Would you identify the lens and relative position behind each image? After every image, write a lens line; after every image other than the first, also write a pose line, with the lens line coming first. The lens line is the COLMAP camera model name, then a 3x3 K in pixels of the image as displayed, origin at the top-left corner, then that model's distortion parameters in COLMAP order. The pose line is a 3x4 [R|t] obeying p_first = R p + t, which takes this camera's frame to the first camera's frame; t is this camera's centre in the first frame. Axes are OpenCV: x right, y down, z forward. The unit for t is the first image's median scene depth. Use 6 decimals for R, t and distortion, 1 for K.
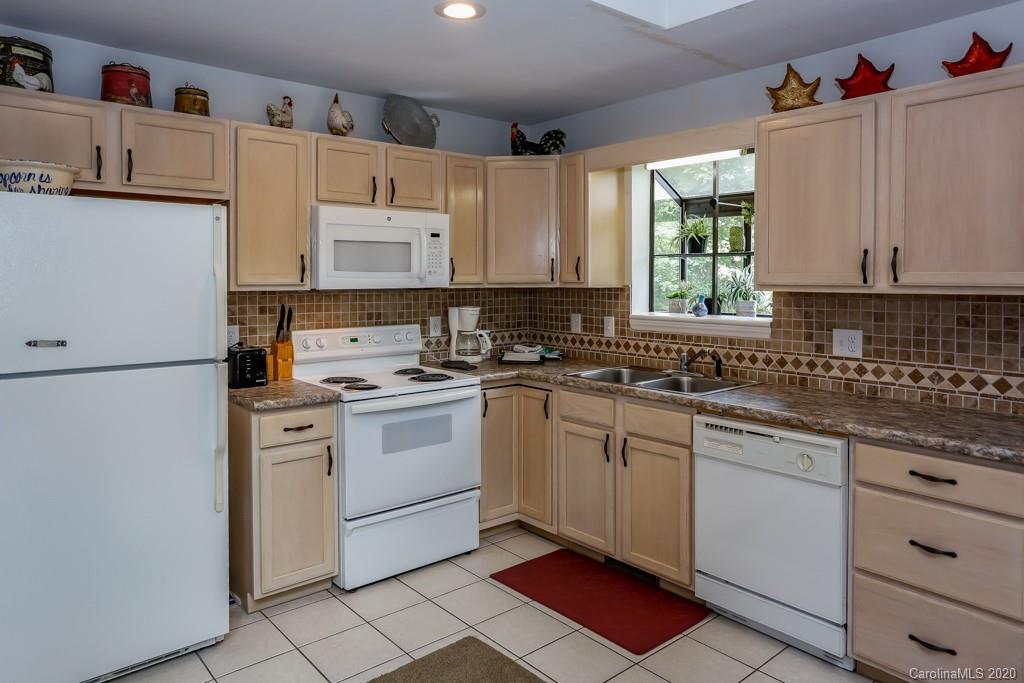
lens RADIAL K [[677.6, 0, 500.8], [0, 677.6, 275.9], [0, 0, 1]] dist [-0.006647, 0.000291]
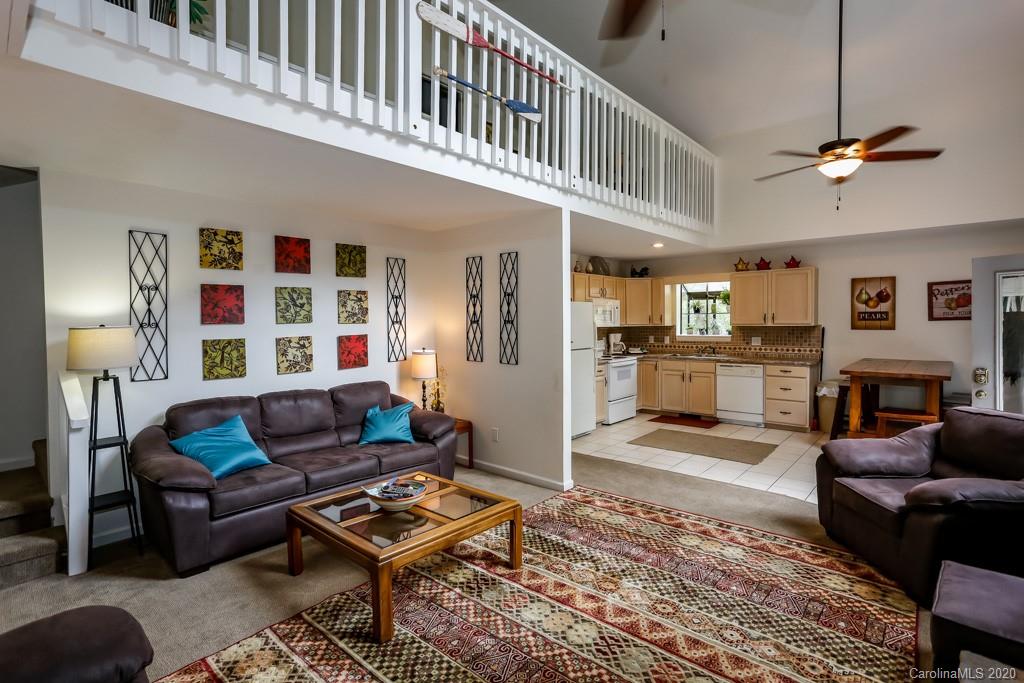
lens RADIAL K [[521.0, 0, 502.6], [0, 521.0, 324.0], [0, 0, 1]] dist [-0.032390, 0.021639]
pose [[0.987882, -0.013343, 0.154634, -0.973760], [0.011945, 0.999879, 0.009968, -0.022356], [-0.154748, -0.008000, 0.987922, -1.155705]]
